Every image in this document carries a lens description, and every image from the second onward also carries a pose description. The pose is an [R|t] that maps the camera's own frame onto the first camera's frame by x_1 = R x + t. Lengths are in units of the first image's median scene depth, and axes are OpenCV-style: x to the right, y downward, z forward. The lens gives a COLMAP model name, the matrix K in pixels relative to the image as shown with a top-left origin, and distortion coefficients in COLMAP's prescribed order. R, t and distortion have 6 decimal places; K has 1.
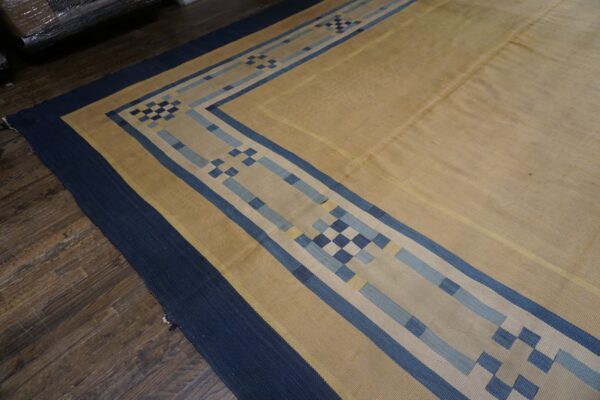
lens RADIAL K [[402.2, 0, 296.5], [0, 402.2, 200.2], [0, 0, 1]] dist [-0.049126, 0.040456]
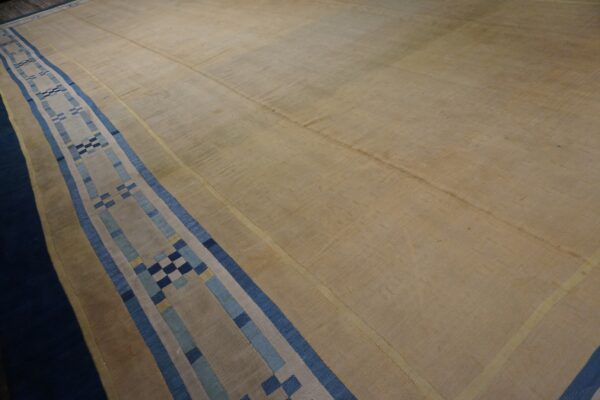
lens RADIAL K [[402.2, 0, 296.5], [0, 402.2, 200.2], [0, 0, 1]] dist [-0.049126, 0.040456]
pose [[0.137764, -0.606689, 0.782911, -0.362916], [0.812622, 0.521153, 0.260857, -0.688613], [-0.566275, 0.600274, 0.564804, 0.709991]]
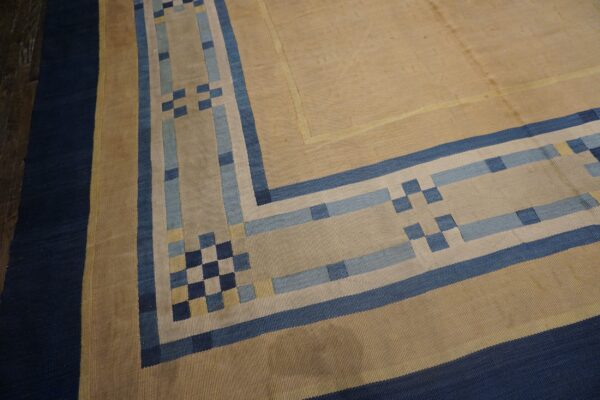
lens RADIAL K [[402.2, 0, 296.5], [0, 402.2, 200.2], [0, 0, 1]] dist [-0.049126, 0.040456]
pose [[0.504743, -0.729817, 0.461087, -0.498402], [0.654964, 0.671694, 0.346193, -0.428924], [-0.562367, 0.127257, 0.817037, 0.518430]]
